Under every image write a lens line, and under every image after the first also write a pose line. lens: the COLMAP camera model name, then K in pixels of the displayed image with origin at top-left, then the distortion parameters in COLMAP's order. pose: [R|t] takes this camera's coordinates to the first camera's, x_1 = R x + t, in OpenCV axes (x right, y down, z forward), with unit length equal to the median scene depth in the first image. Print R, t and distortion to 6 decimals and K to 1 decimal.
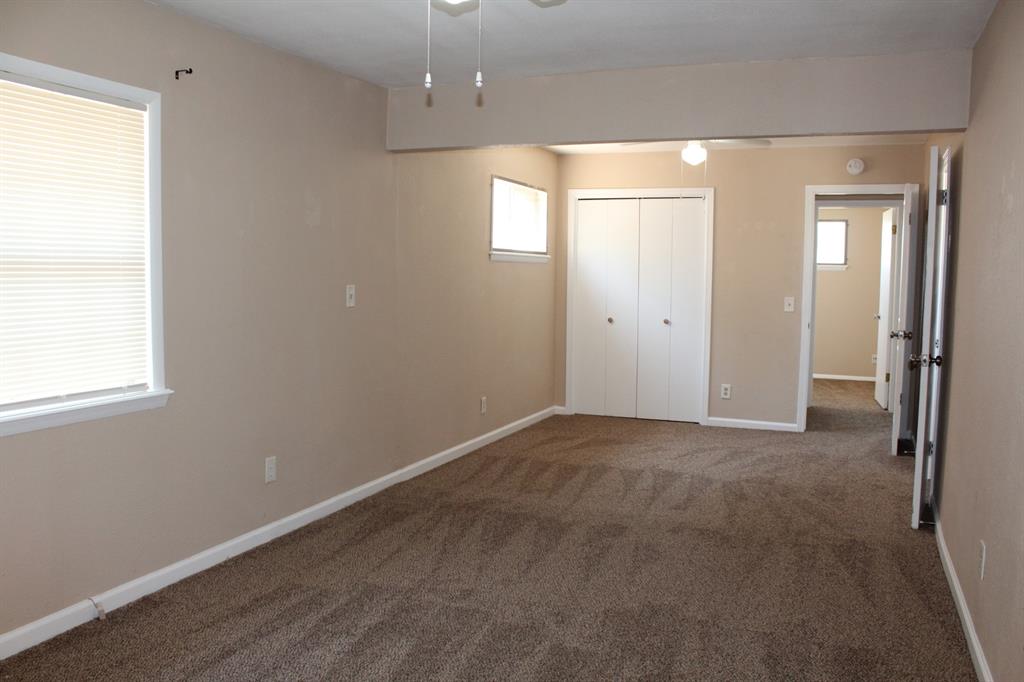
lens RADIAL K [[853.2, 0, 517.5], [0, 853.2, 350.1], [0, 0, 1]] dist [-0.149206, 0.146688]
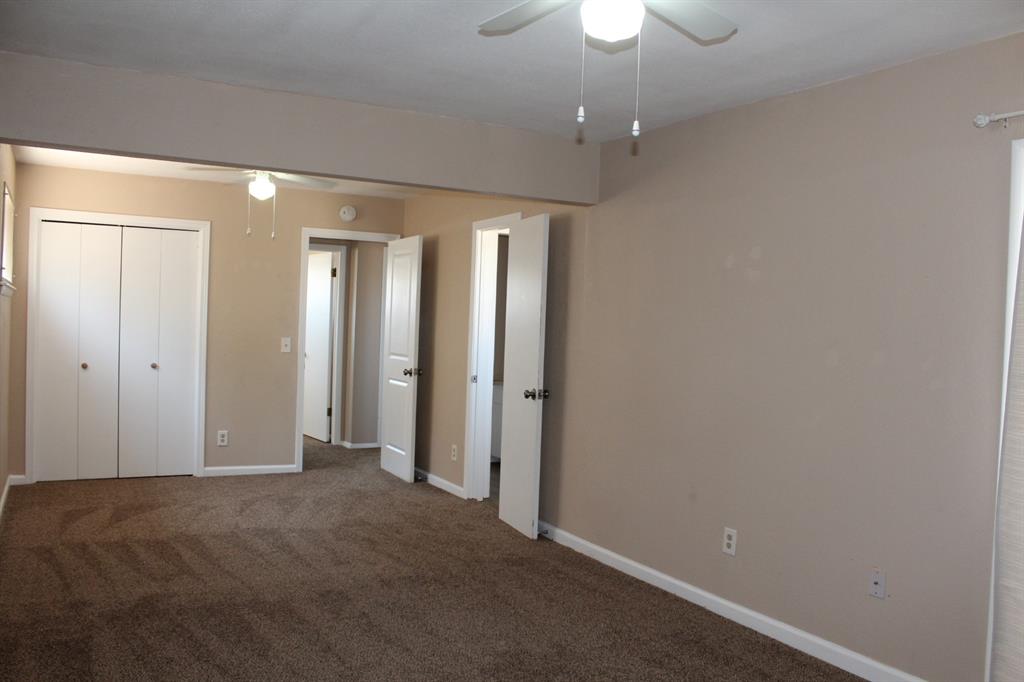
lens RADIAL K [[853.2, 0, 517.5], [0, 853.2, 350.1], [0, 0, 1]] dist [-0.149206, 0.146688]
pose [[0.638162, -0.014268, 0.769770, -0.284029], [0.045718, 0.998766, -0.019388, -0.017382], [-0.768543, 0.047565, 0.638027, 0.160764]]
